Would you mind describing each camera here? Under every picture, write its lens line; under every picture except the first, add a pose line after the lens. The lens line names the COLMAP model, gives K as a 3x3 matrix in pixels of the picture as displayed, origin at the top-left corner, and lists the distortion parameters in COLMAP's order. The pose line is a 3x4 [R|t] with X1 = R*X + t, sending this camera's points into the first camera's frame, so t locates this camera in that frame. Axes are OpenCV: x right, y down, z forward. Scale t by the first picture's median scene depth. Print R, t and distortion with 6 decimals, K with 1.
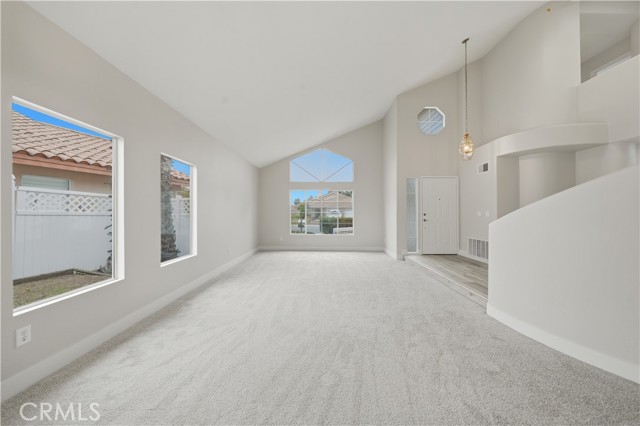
lens RADIAL K [[237.6, 0, 321.0], [0, 237.6, 211.7], [0, 0, 1]] dist [-0.003947, -0.000069]
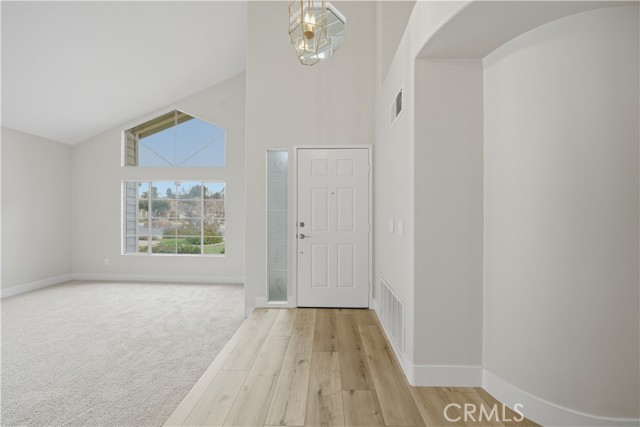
lens RADIAL K [[237.6, 0, 319.3], [0, 237.6, 216.2], [0, 0, 1]] dist [-0.003947, -0.000069]
pose [[0.999257, 0.003180, -0.038413, 0.554453], [-0.002932, 0.999975, 0.006505, -0.009326], [0.038433, -0.006388, 0.999241, 0.587427]]
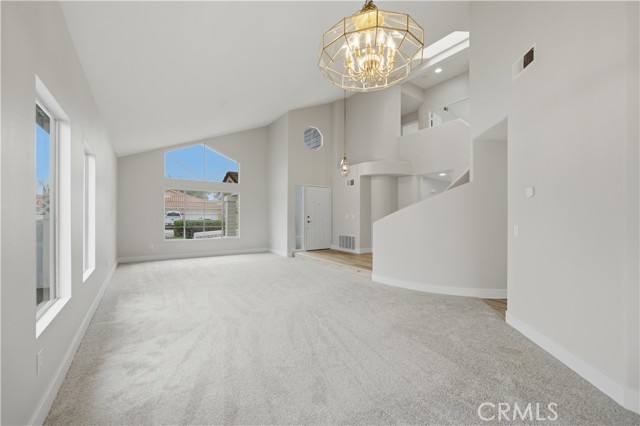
lens RADIAL K [[256.7, 0, 323.0], [0, 256.7, 215.8], [0, 0, 1]] dist [0.001342, -0.000298]
pose [[0.811036, 0.002416, 0.584991, -0.289428], [-0.007248, 0.999956, 0.005920, -0.001901], [-0.584951, -0.009042, 0.811018, -0.094363]]
